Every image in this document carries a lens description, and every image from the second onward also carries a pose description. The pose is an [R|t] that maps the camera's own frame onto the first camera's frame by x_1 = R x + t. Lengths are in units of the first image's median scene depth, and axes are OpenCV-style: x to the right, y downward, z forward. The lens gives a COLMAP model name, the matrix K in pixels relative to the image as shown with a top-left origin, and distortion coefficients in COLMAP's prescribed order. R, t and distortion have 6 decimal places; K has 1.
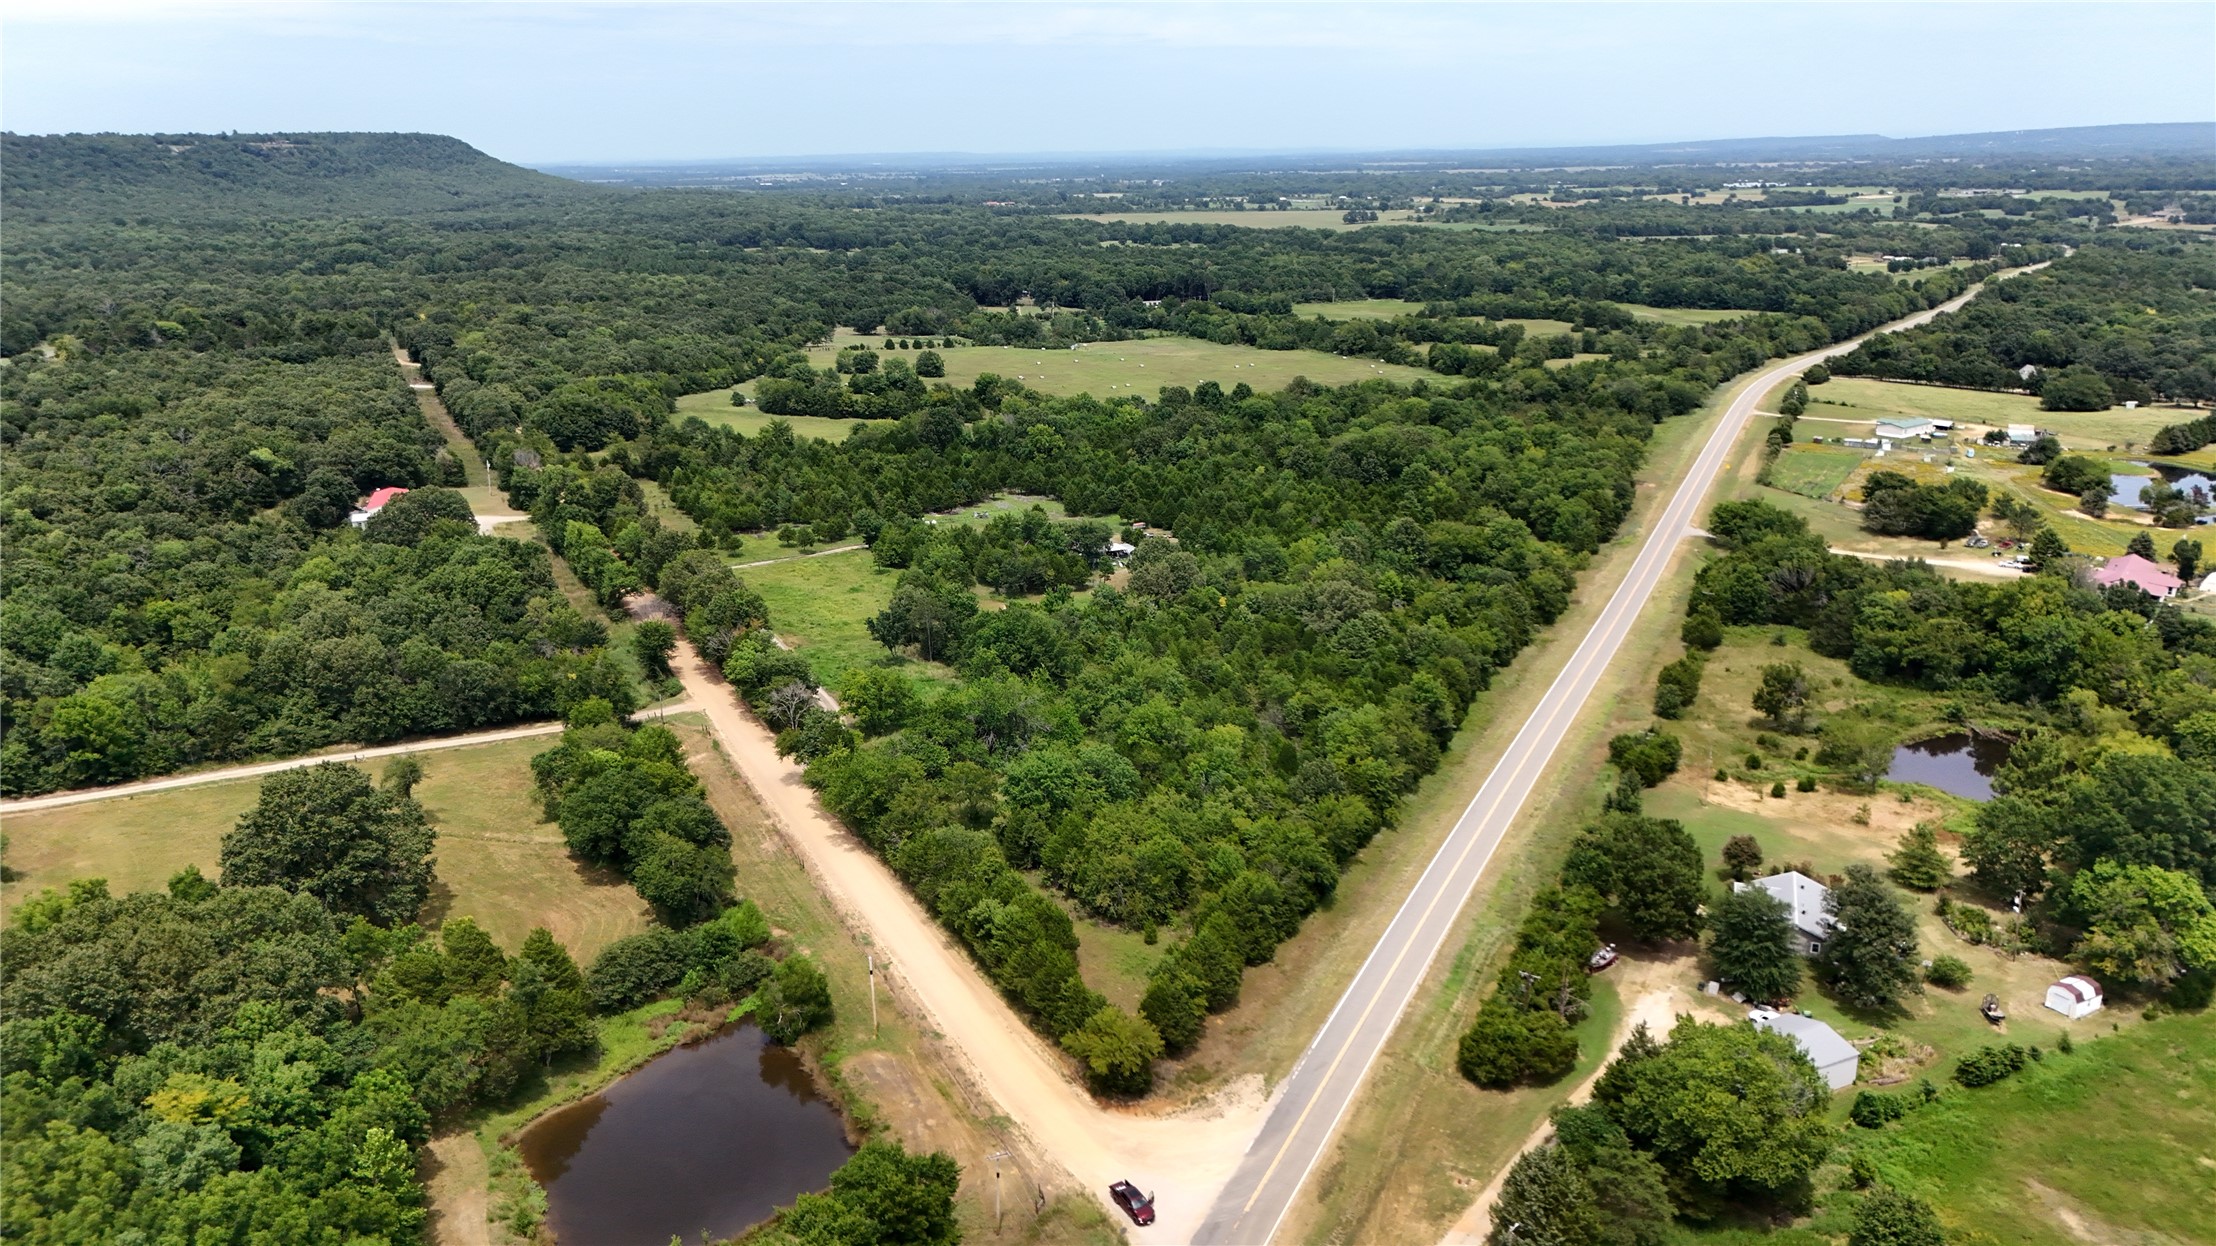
lens RADIAL K [[1593.5, 0, 1113.2], [0, 1593.5, 629.9], [0, 0, 1]] dist [0.032765, -0.032156]
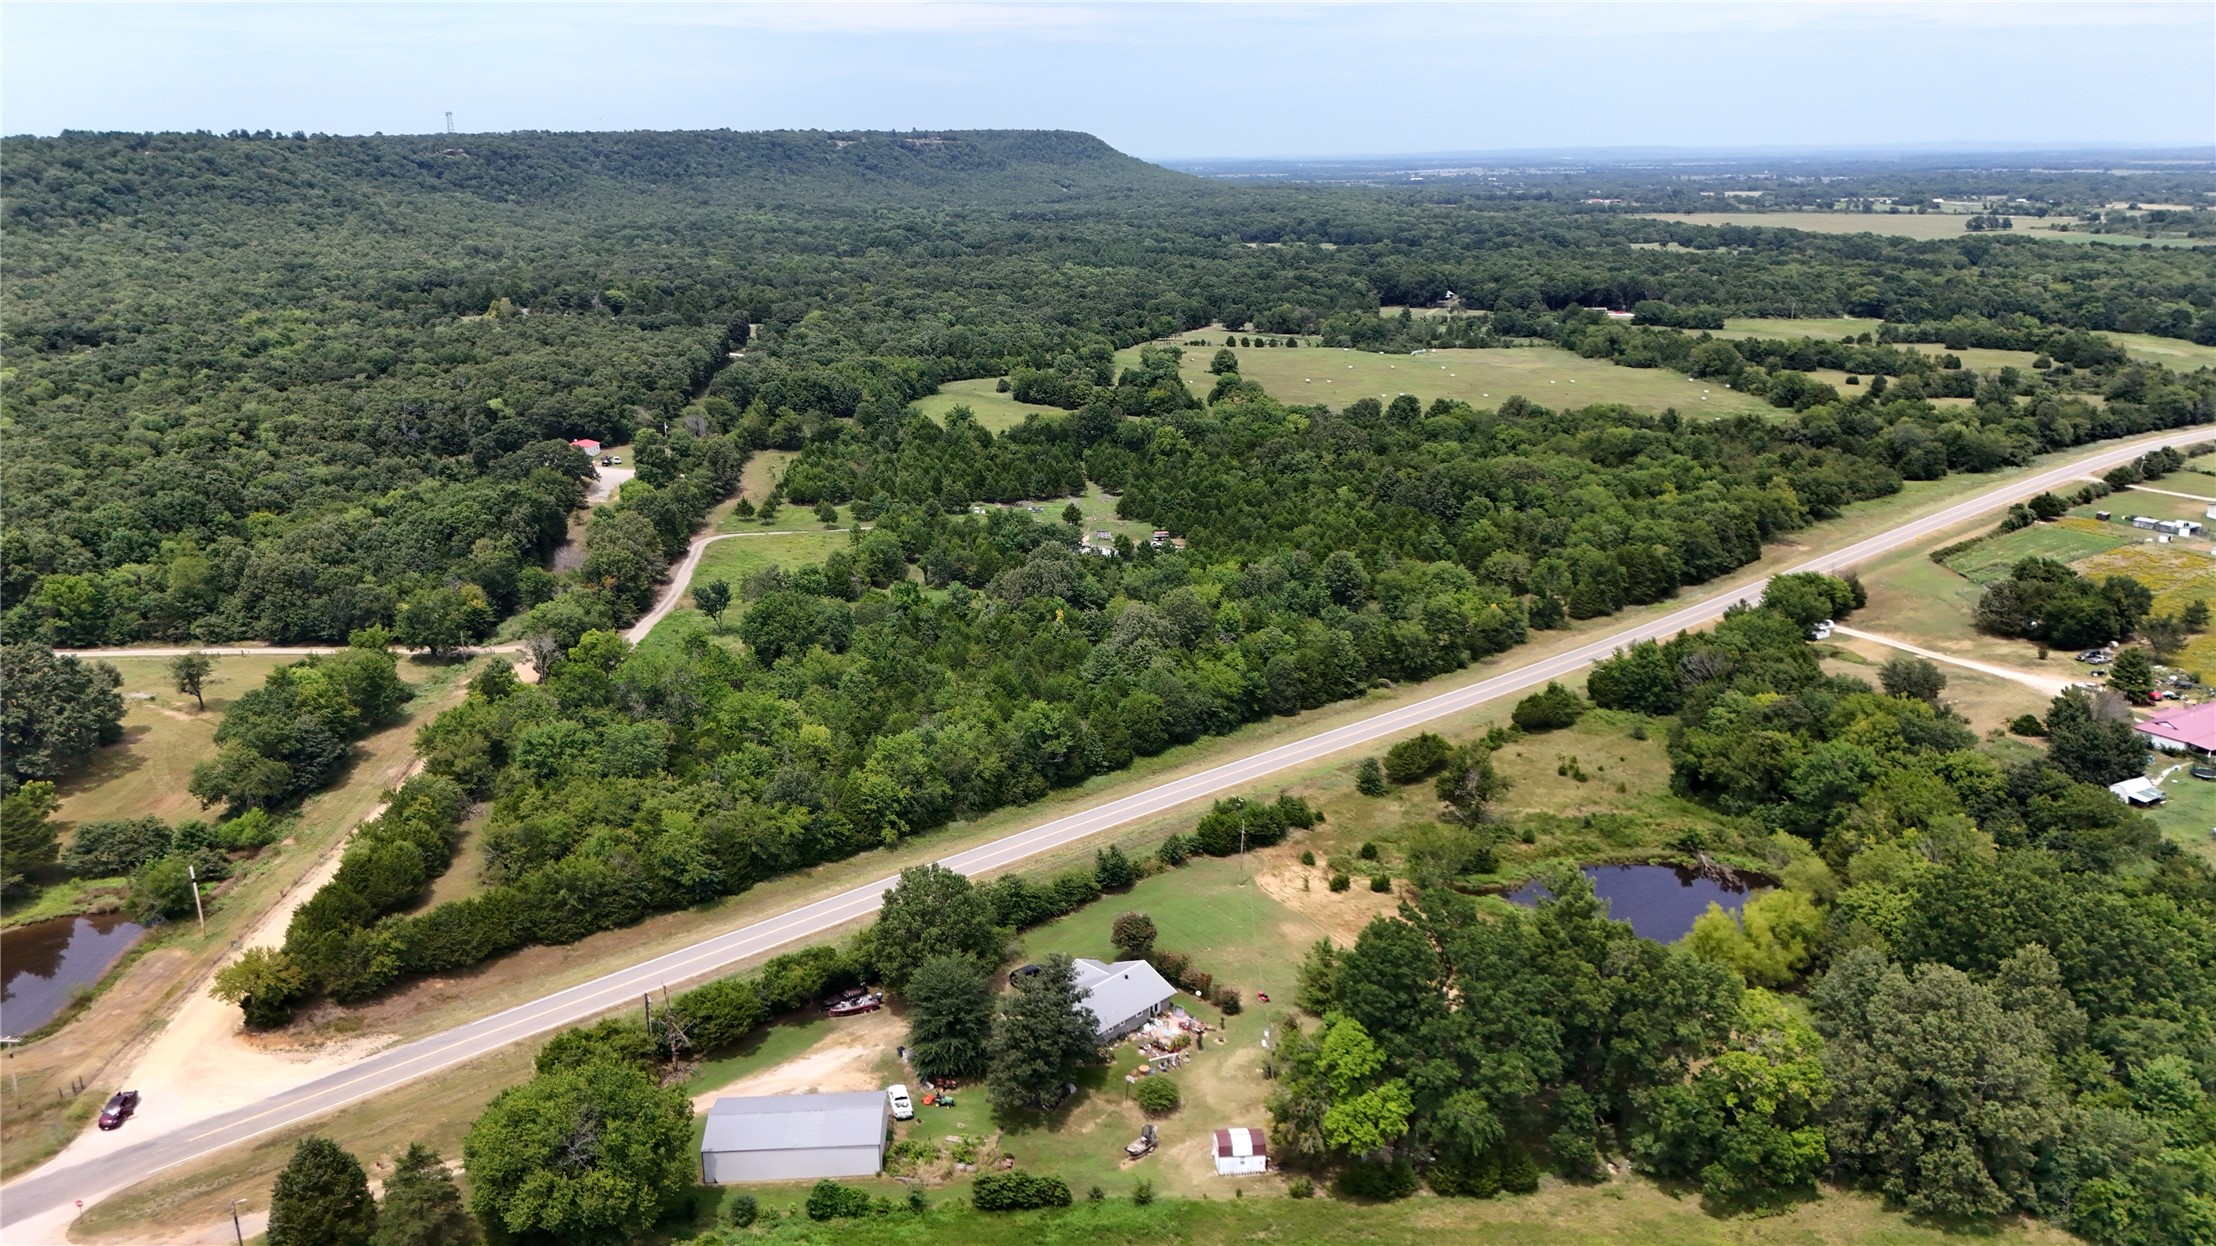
lens RADIAL K [[1593.5, 0, 1106.5], [0, 1593.5, 621.0], [0, 0, 1]] dist [0.032765, -0.032156]
pose [[0.917103, 0.117472, -0.380950, 0.144105], [-0.118101, 0.992762, 0.021815, -0.011688], [0.380755, 0.024984, 0.924338, 0.030229]]
